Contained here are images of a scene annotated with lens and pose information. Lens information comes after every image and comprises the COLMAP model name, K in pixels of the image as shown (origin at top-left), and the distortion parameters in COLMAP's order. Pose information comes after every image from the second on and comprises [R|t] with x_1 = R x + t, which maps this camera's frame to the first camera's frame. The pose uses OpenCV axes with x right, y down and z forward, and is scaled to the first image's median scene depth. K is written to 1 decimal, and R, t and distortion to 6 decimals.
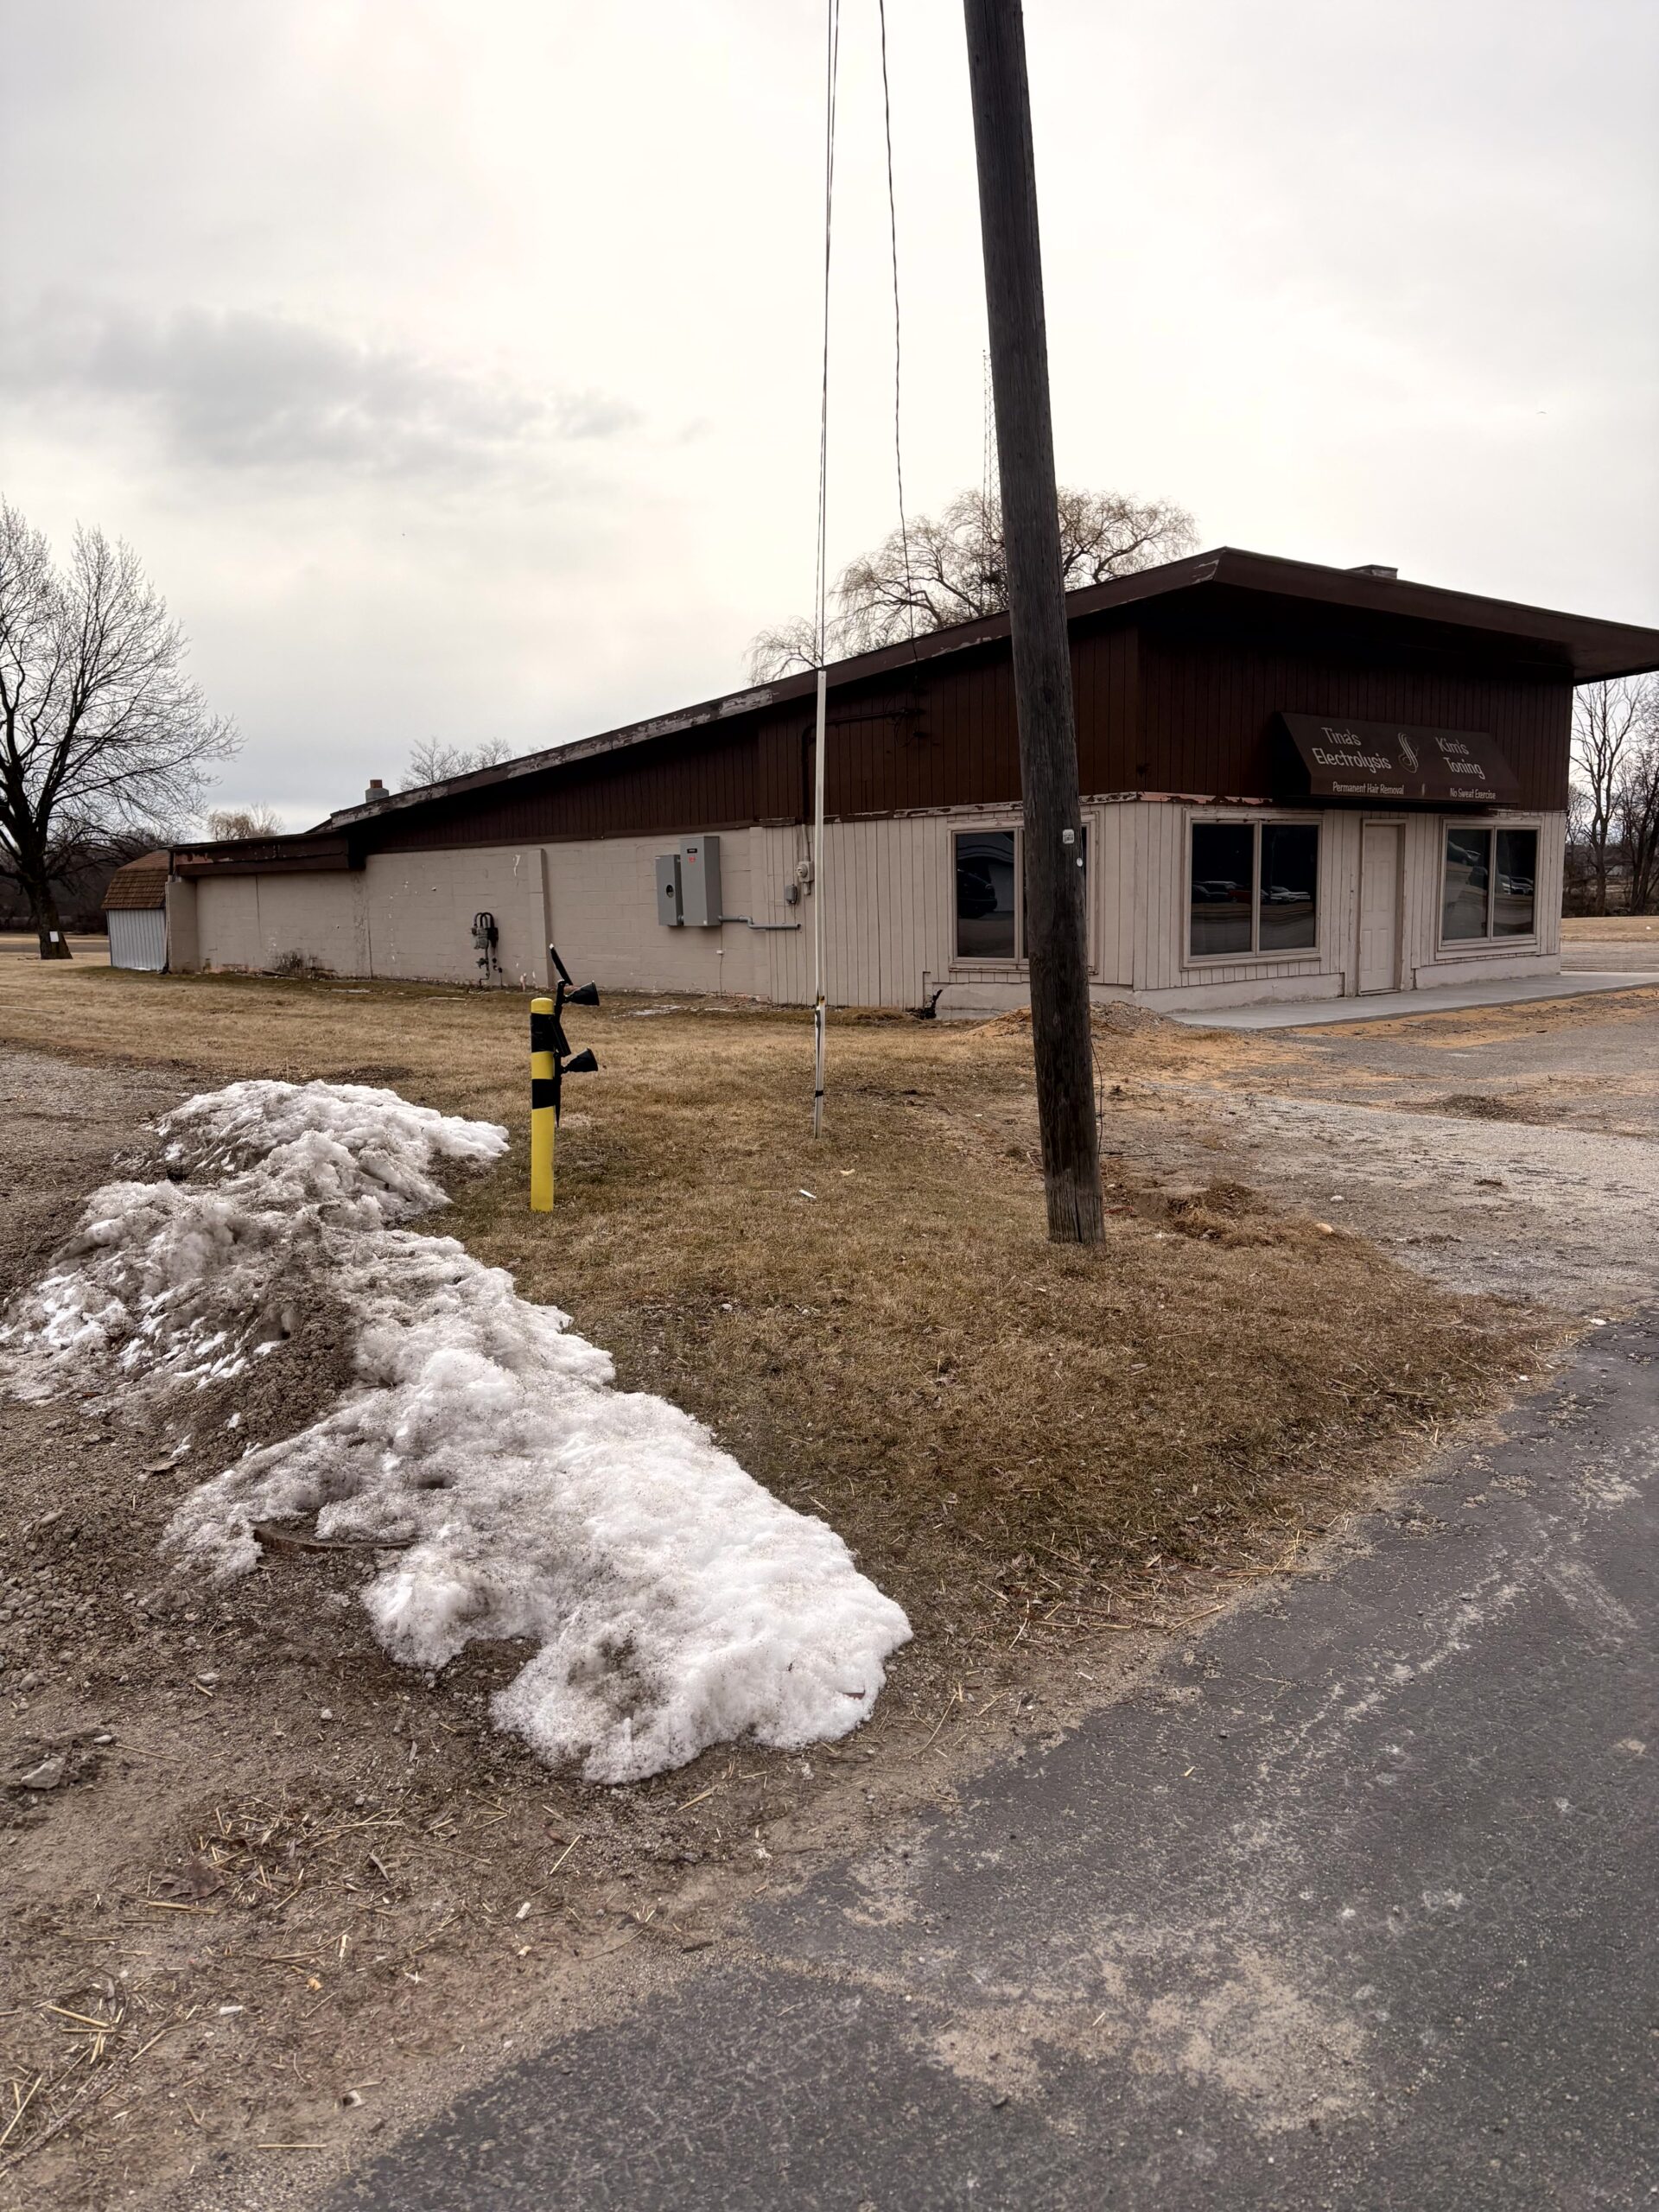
lens RADIAL K [[1659.1, 0, 835.8], [0, 1659.1, 1110.5], [0, 0, 1]] dist [-0.003375, -0.013562]
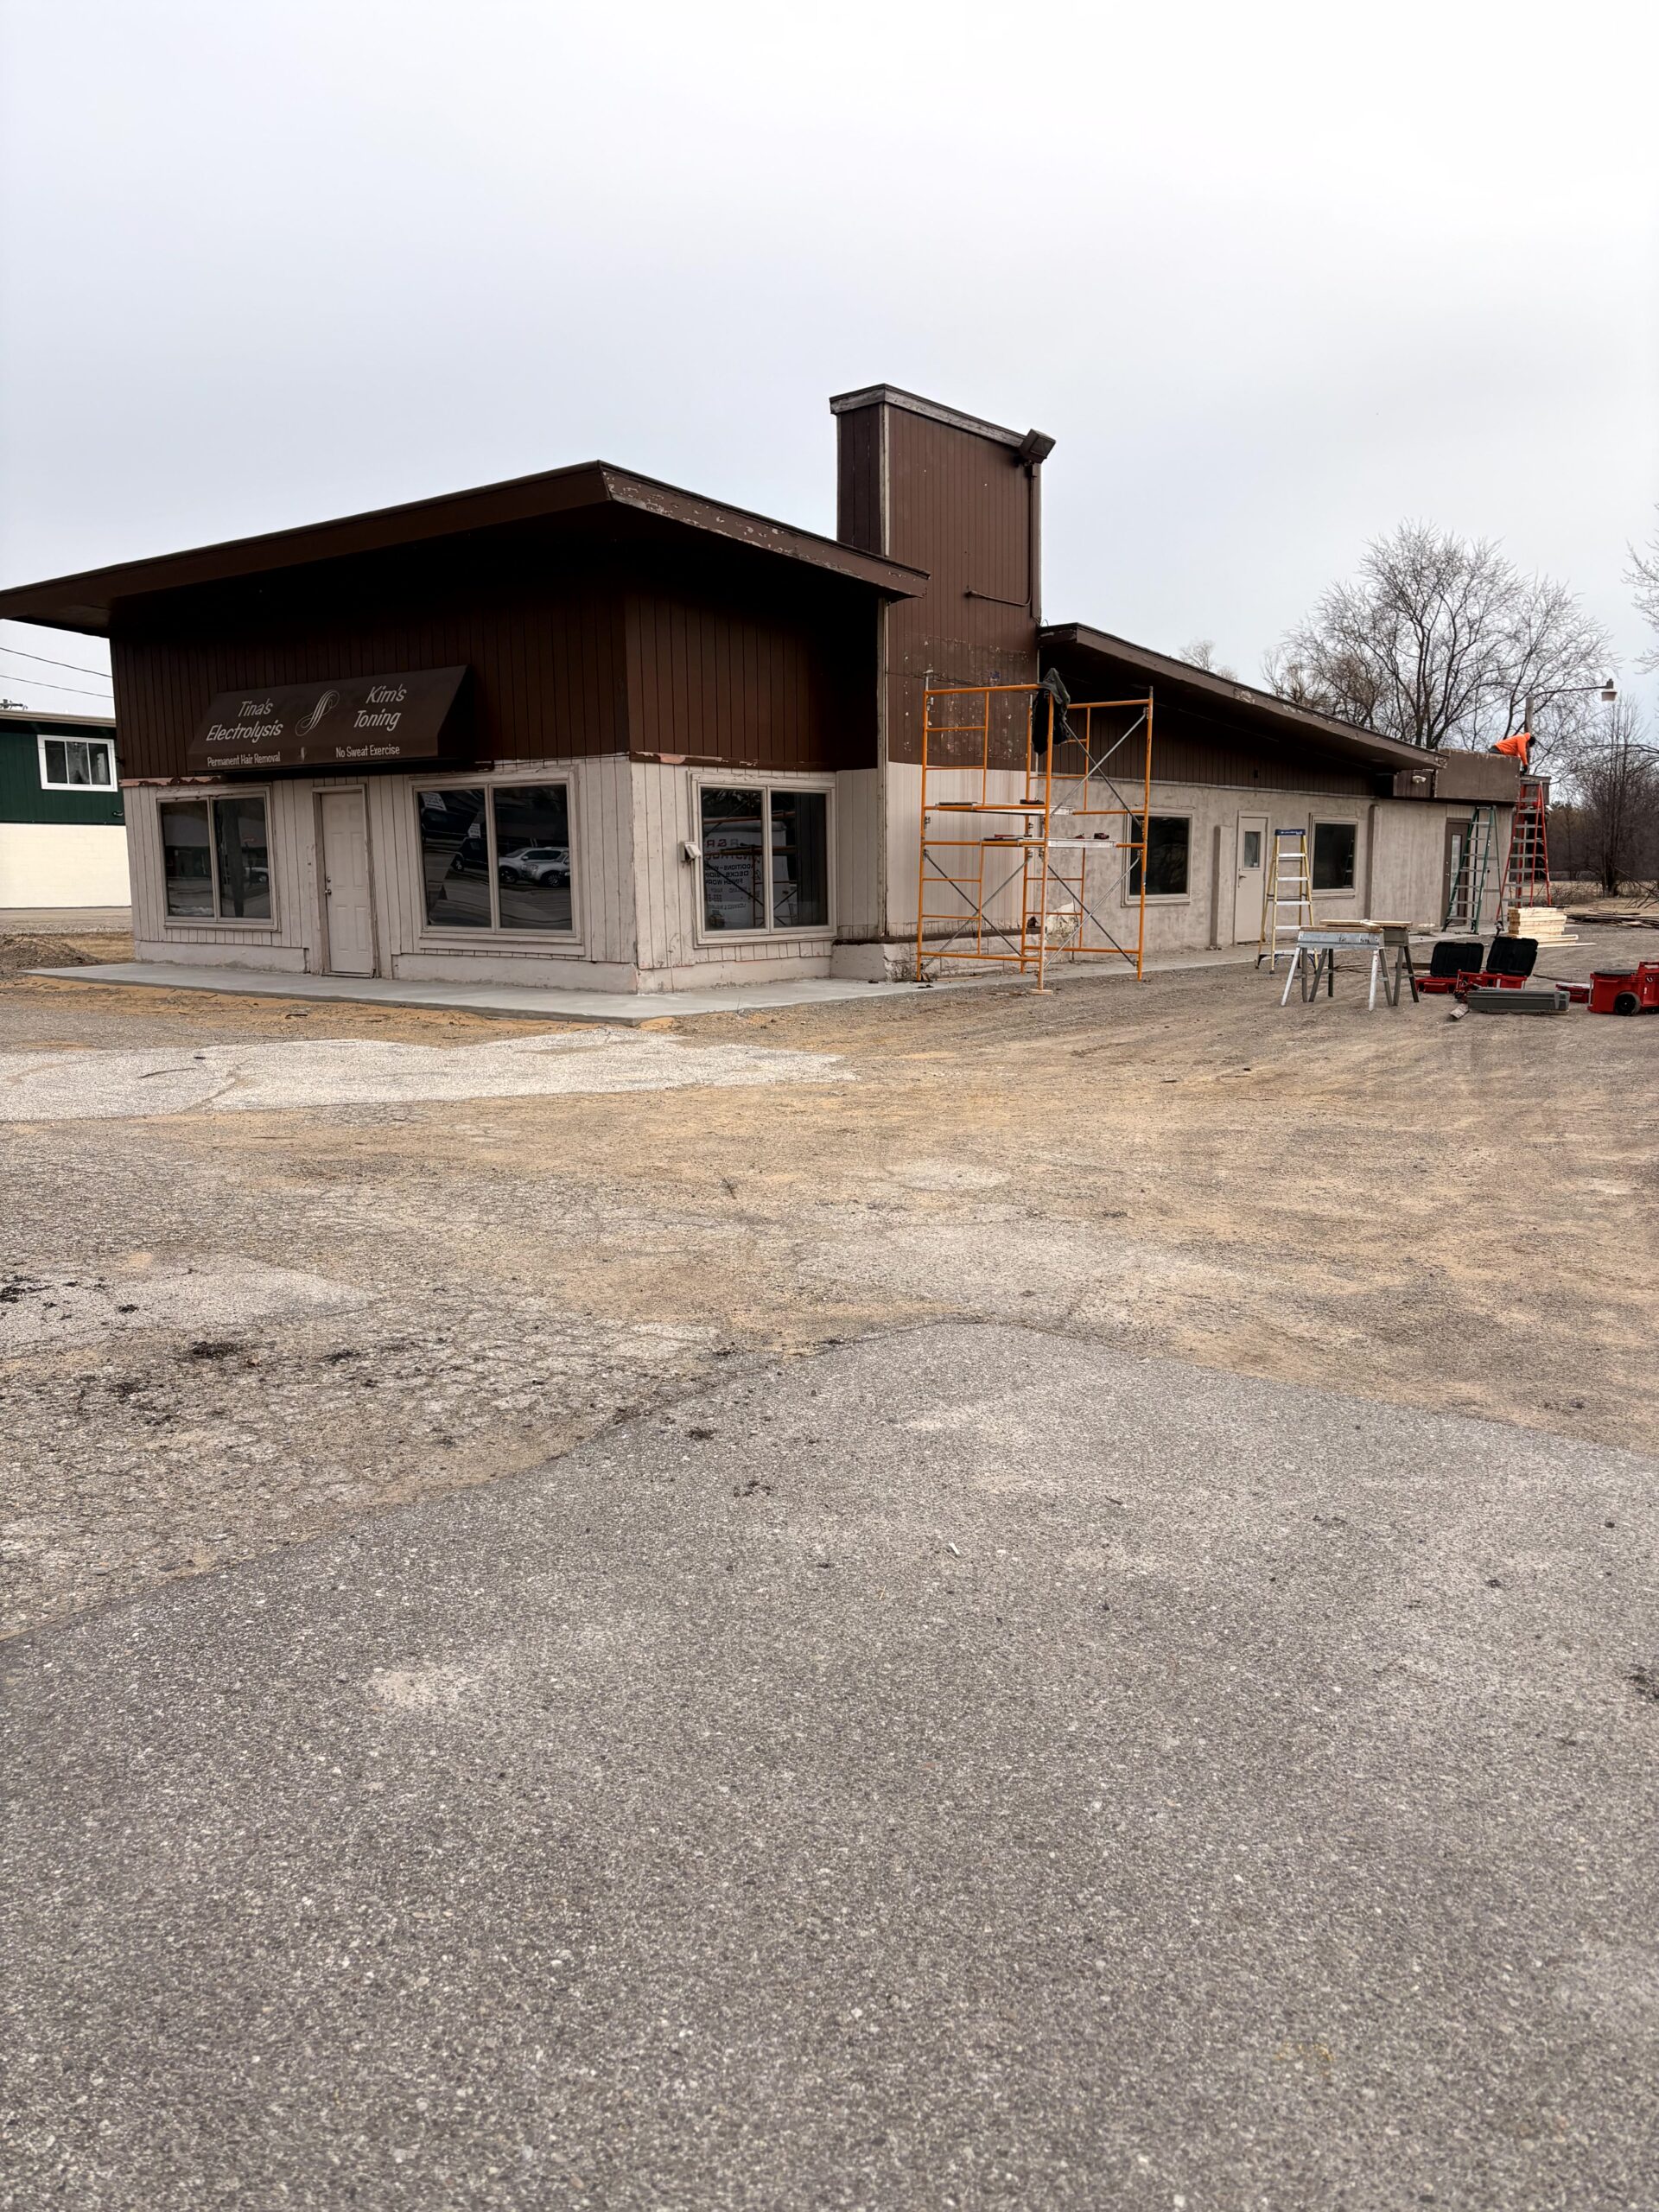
lens RADIAL K [[1659.1, 0, 835.8], [0, 1659.1, 1110.5], [0, 0, 1]] dist [-0.003375, -0.013562]
pose [[0.186832, 0.163179, -0.968745, 1.293860], [-0.131577, 0.981380, 0.139931, -0.163302], [0.973541, 0.101320, 0.204824, 1.092575]]
